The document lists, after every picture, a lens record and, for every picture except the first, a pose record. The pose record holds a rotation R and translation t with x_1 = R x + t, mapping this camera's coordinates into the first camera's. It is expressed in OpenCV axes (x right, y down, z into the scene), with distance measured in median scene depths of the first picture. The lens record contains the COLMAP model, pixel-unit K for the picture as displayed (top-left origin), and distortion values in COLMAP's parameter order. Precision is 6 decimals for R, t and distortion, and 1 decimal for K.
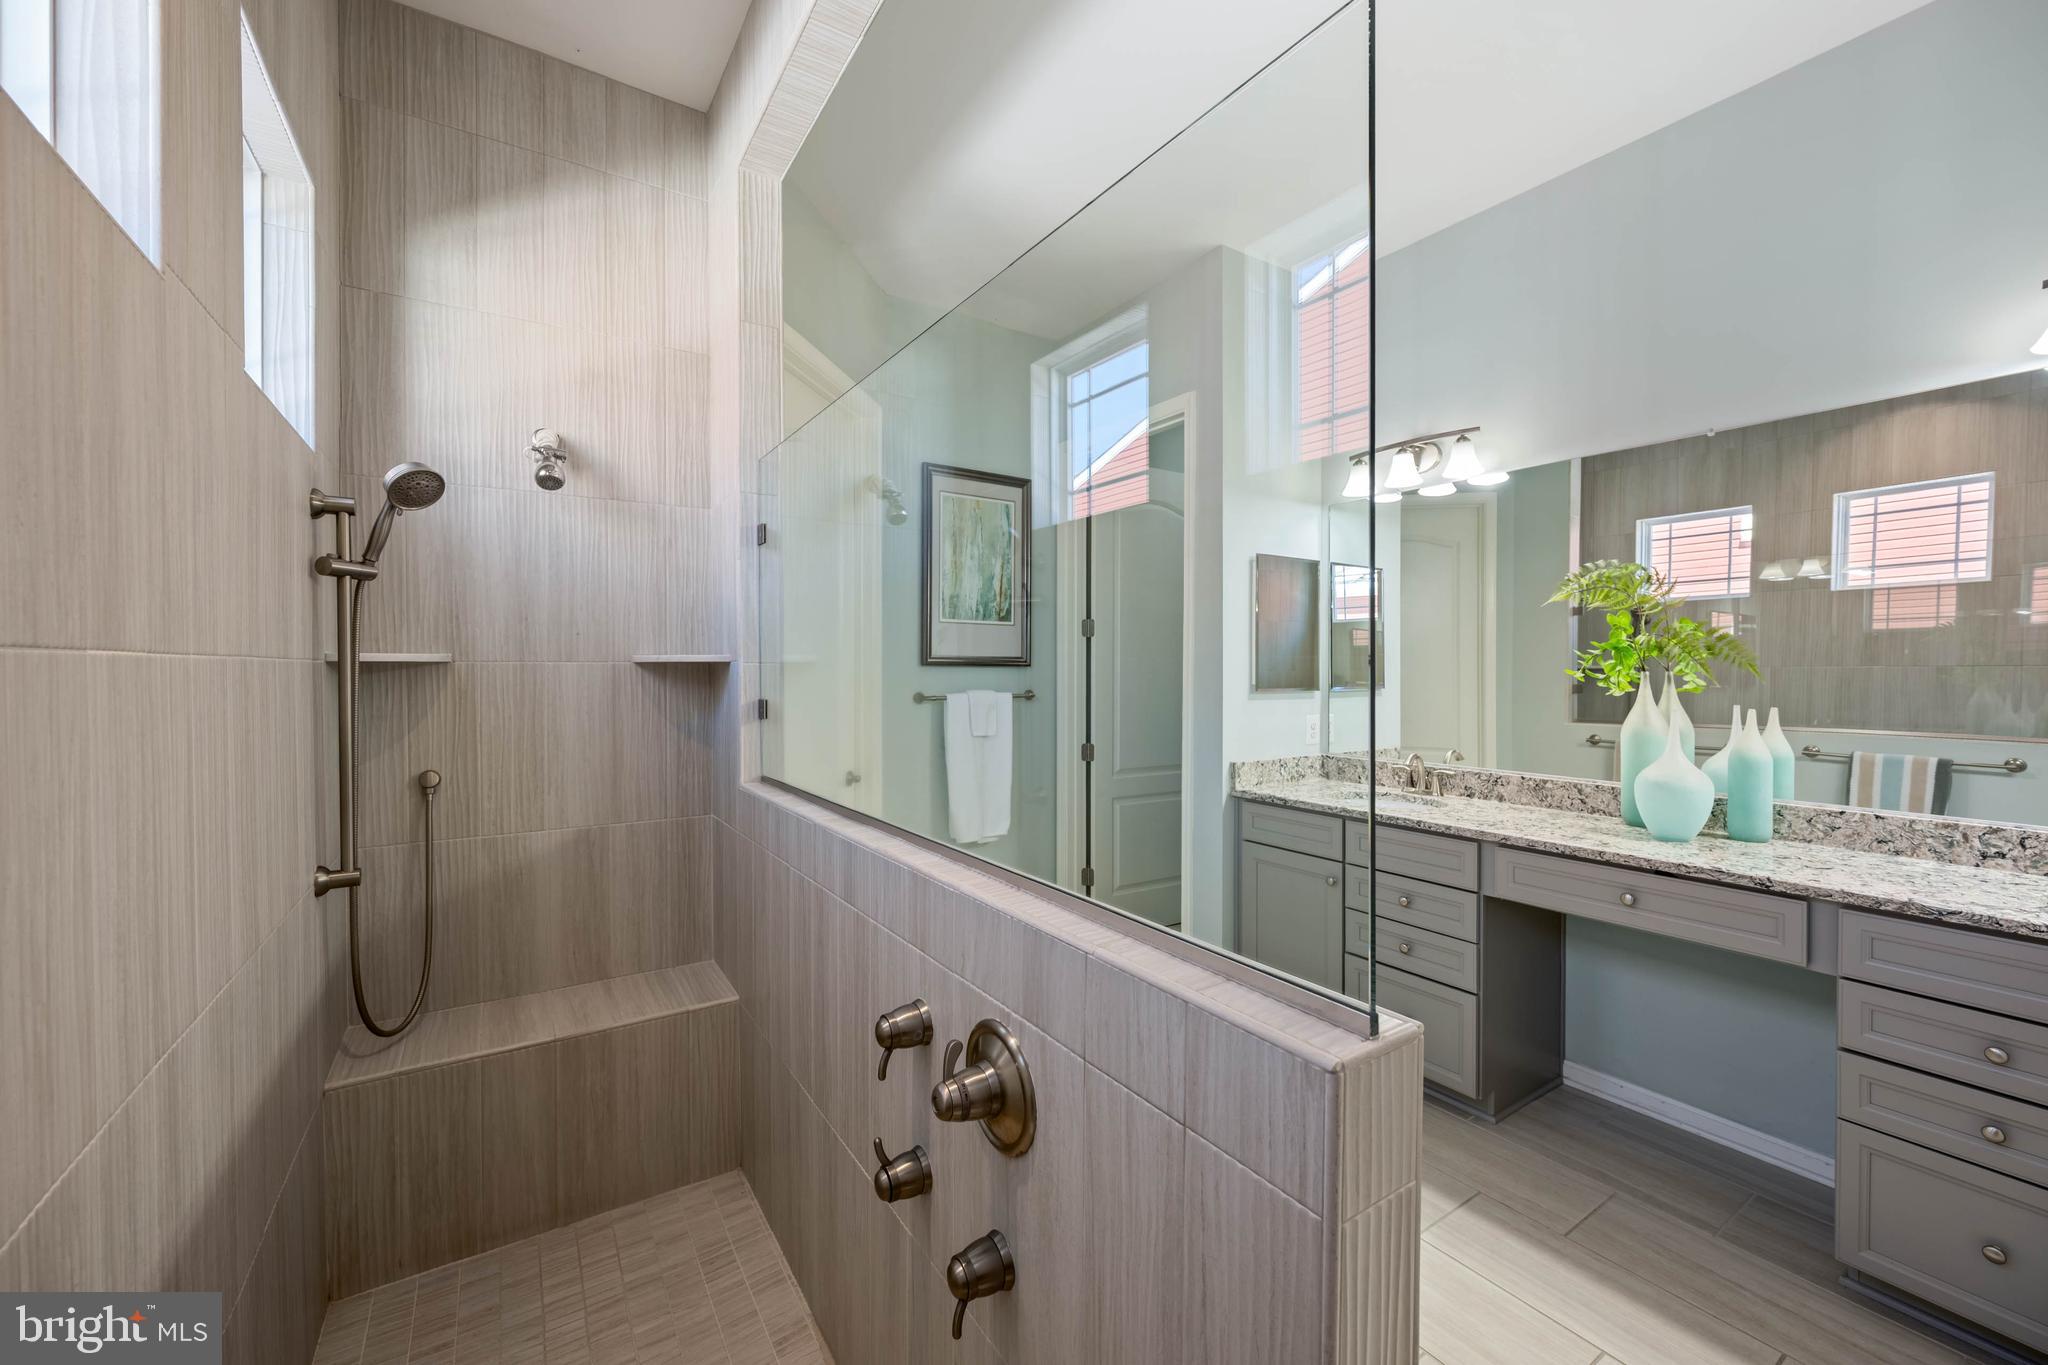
lens RADIAL K [[822.9, 0, 1033.9], [0, 822.9, 674.5], [0, 0, 1]] dist [-0.003473, 0.002028]
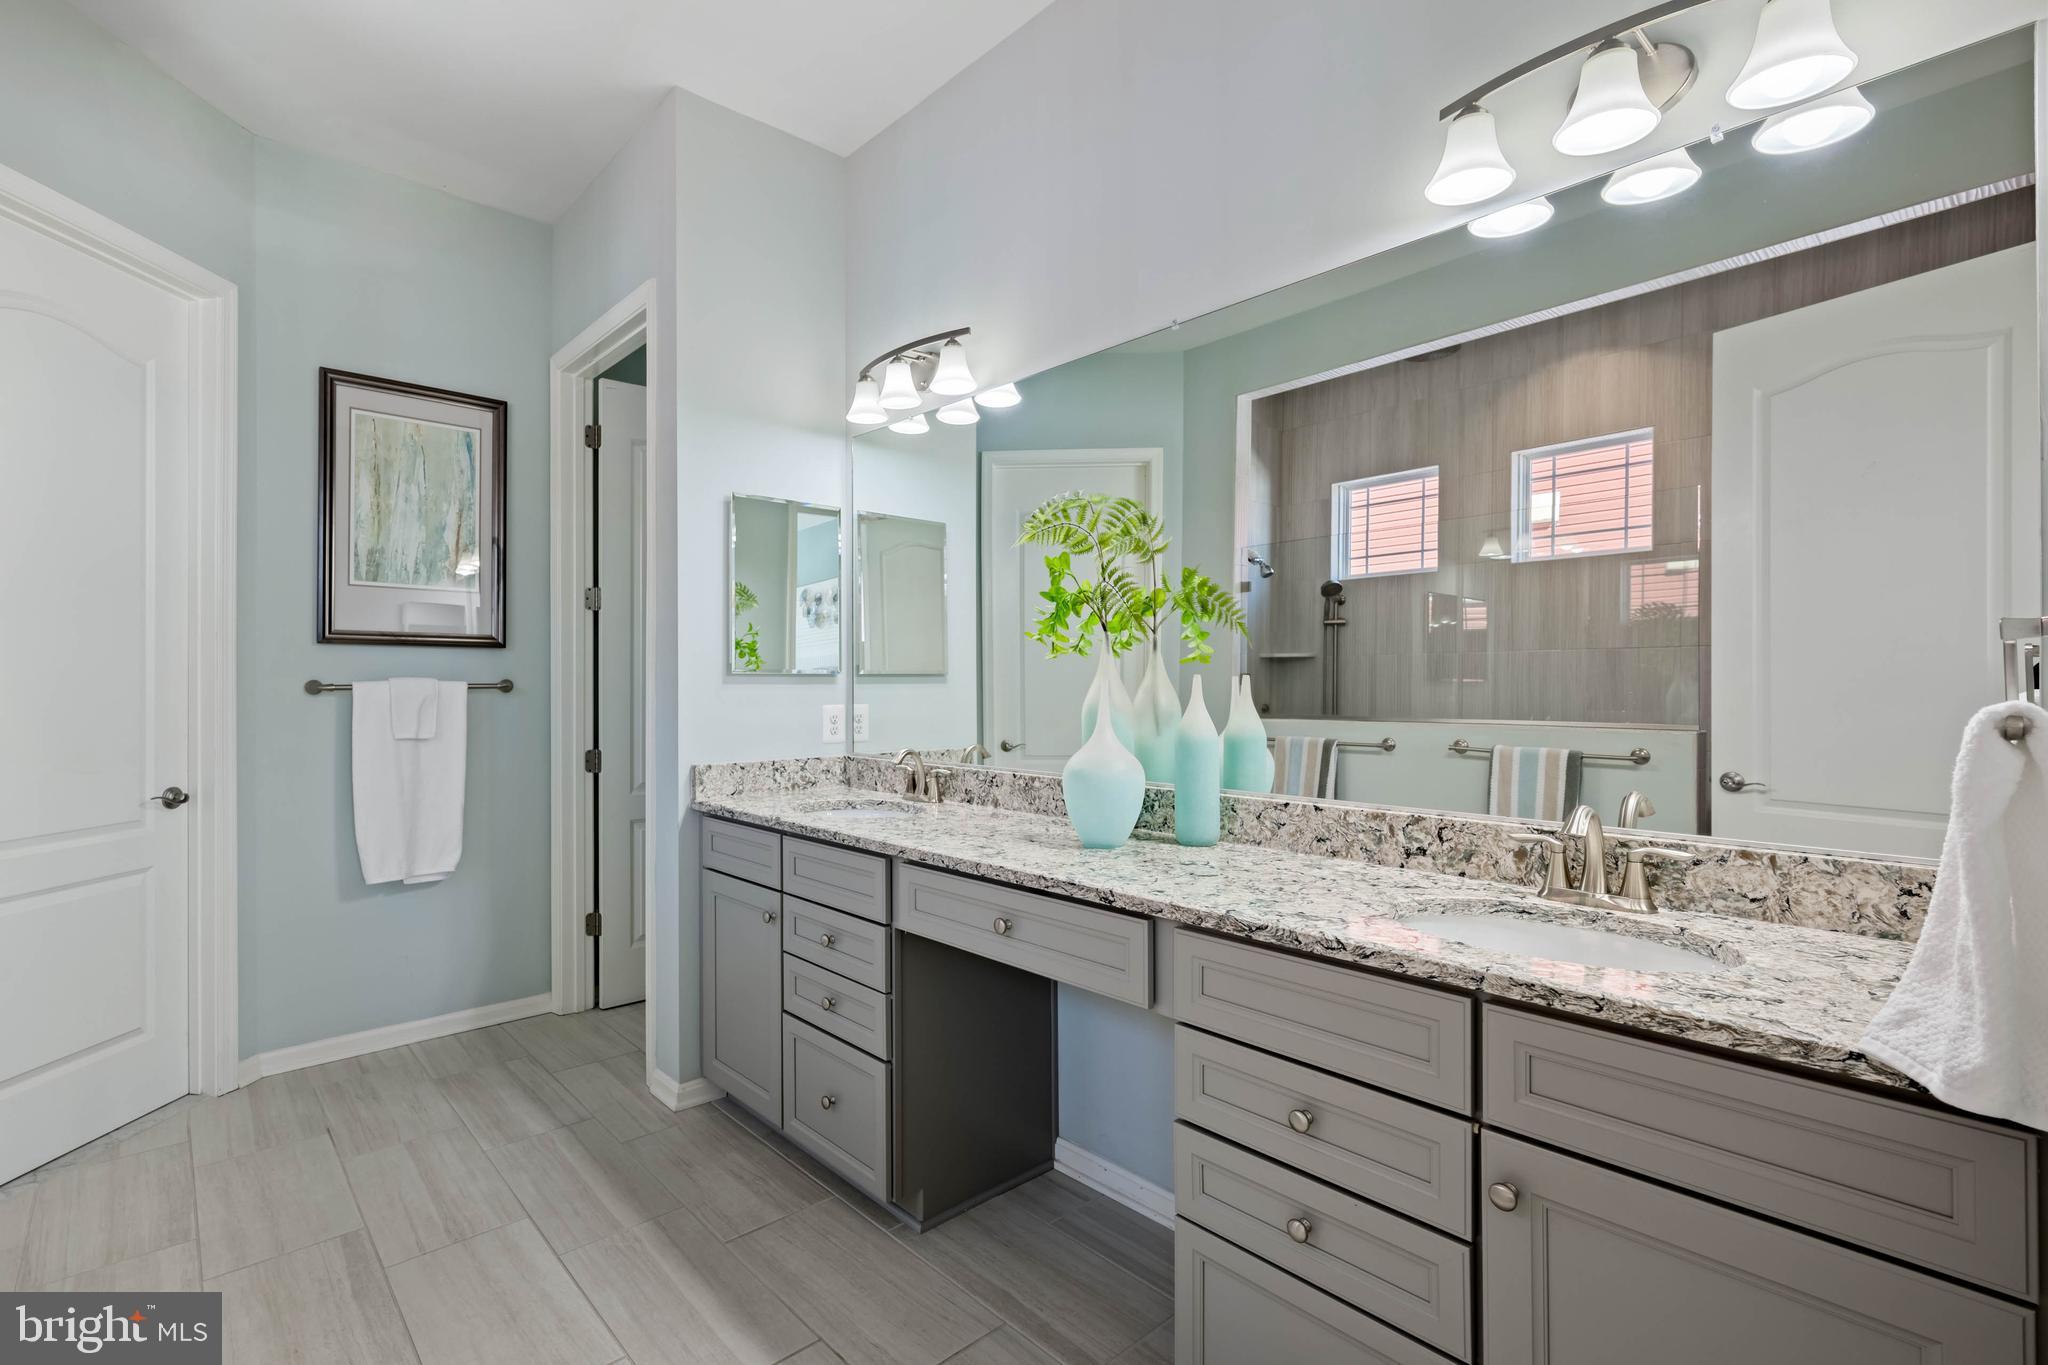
lens RADIAL K [[965.0, 0, 956.4], [0, 965.0, 675.7], [0, 0, 1]] dist [0.000336, 0.000017]
pose [[0.992181, -0.003691, 0.124756, 0.411953], [0.005380, 0.999898, -0.013204, 0.041567], [-0.124695, 0.013772, 0.992100, 0.097154]]
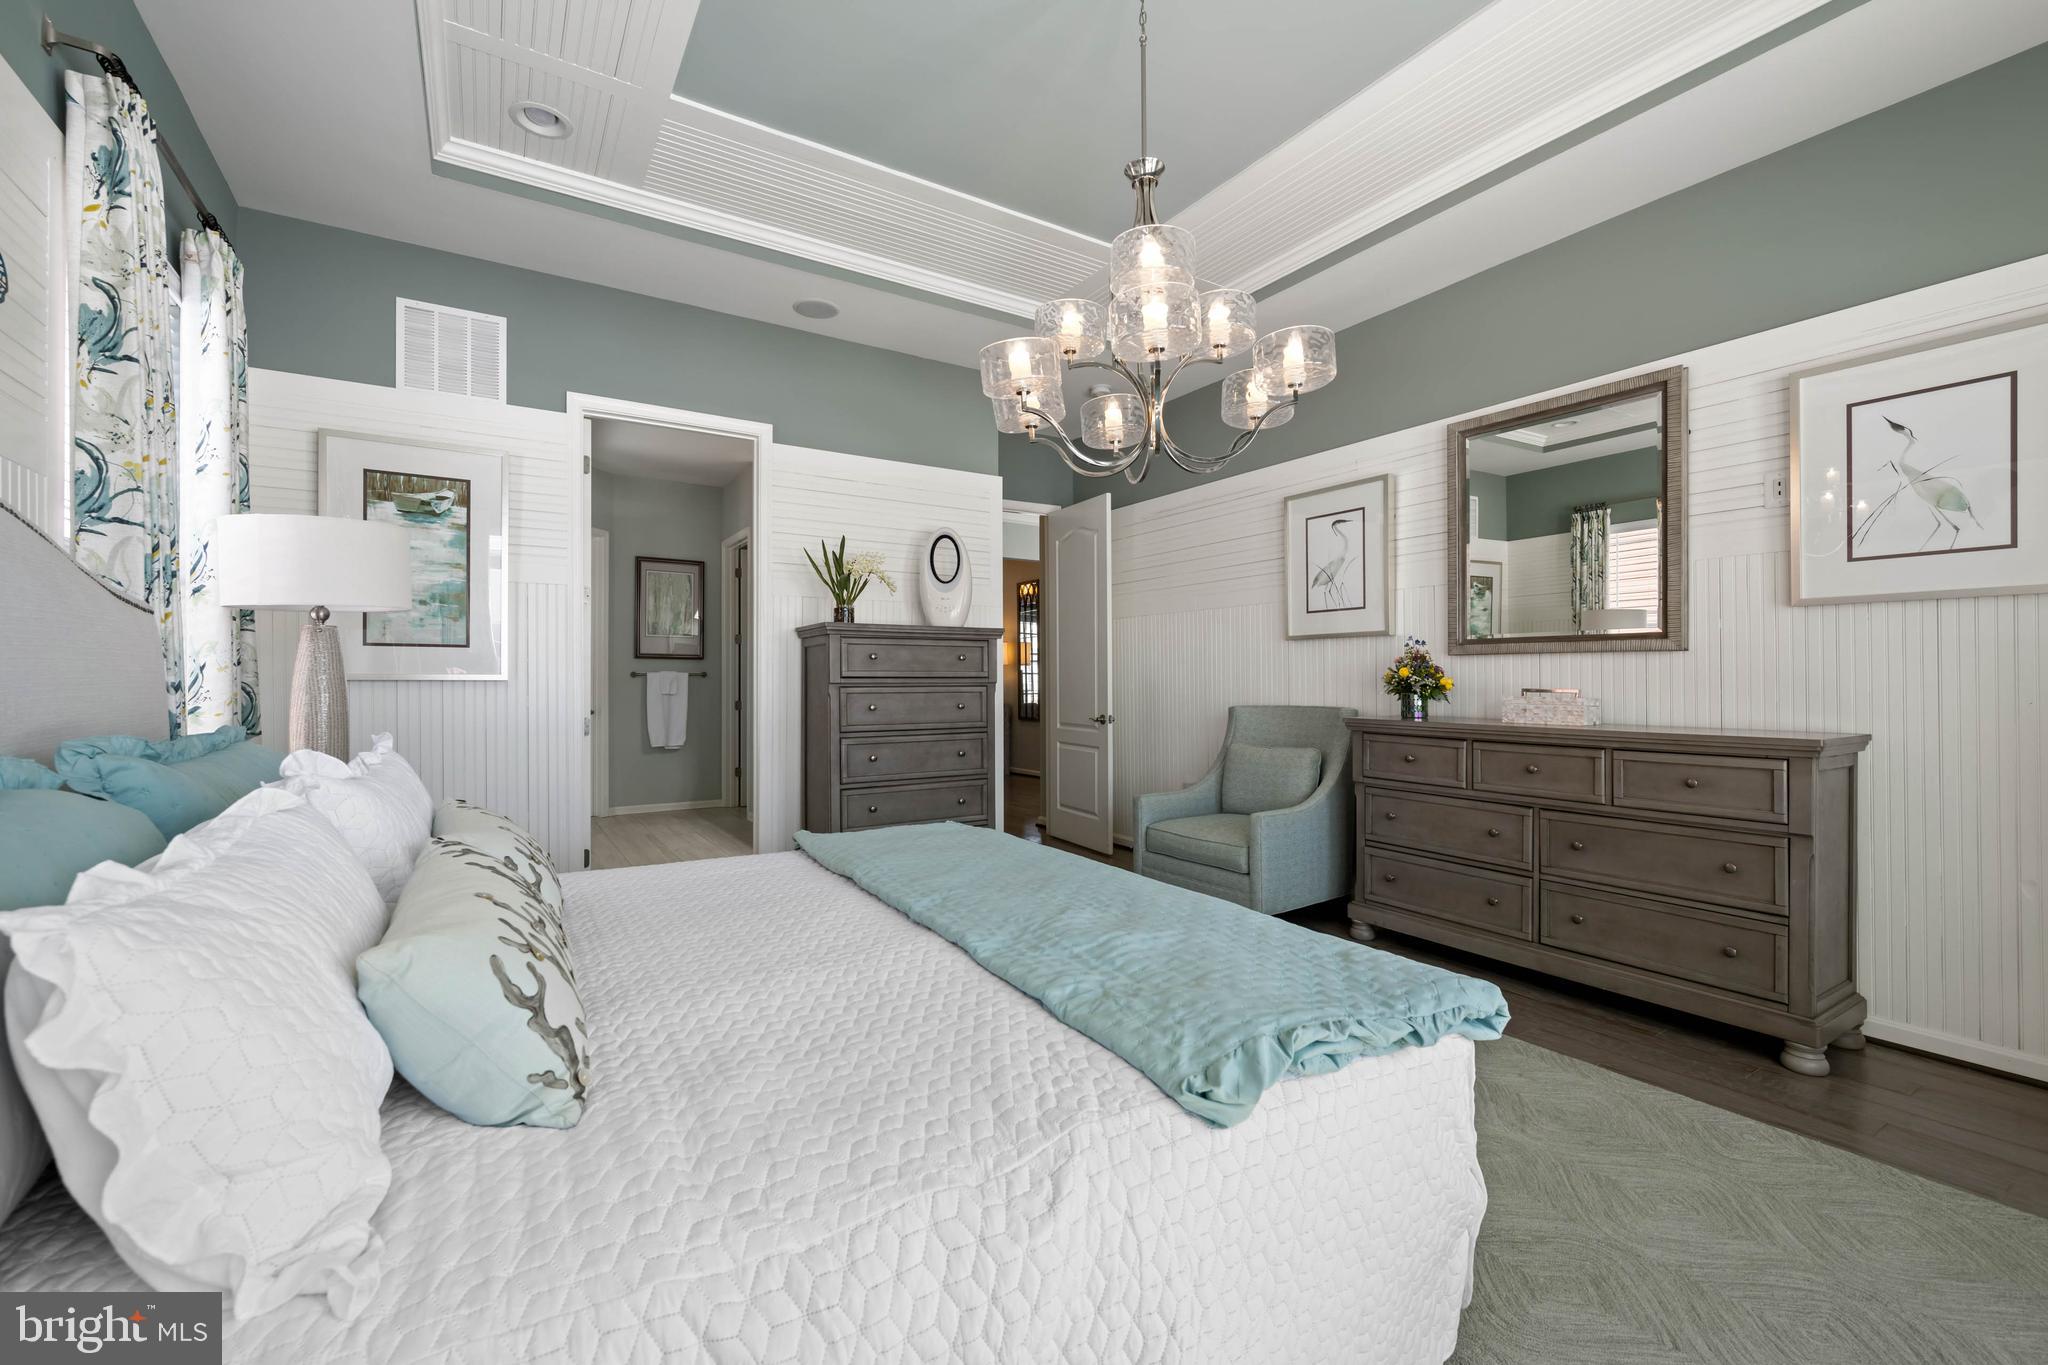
lens RADIAL K [[855.6, 0, 1026.0], [0, 855.6, 683.8], [0, 0, 1]] dist [-0.005643, 0.000402]
pose [[0.999871, -0.003371, -0.015681, 1.077539], [0.003151, 0.999897, -0.014036, 0.106969], [0.015727, 0.013985, 0.999779, -1.345550]]
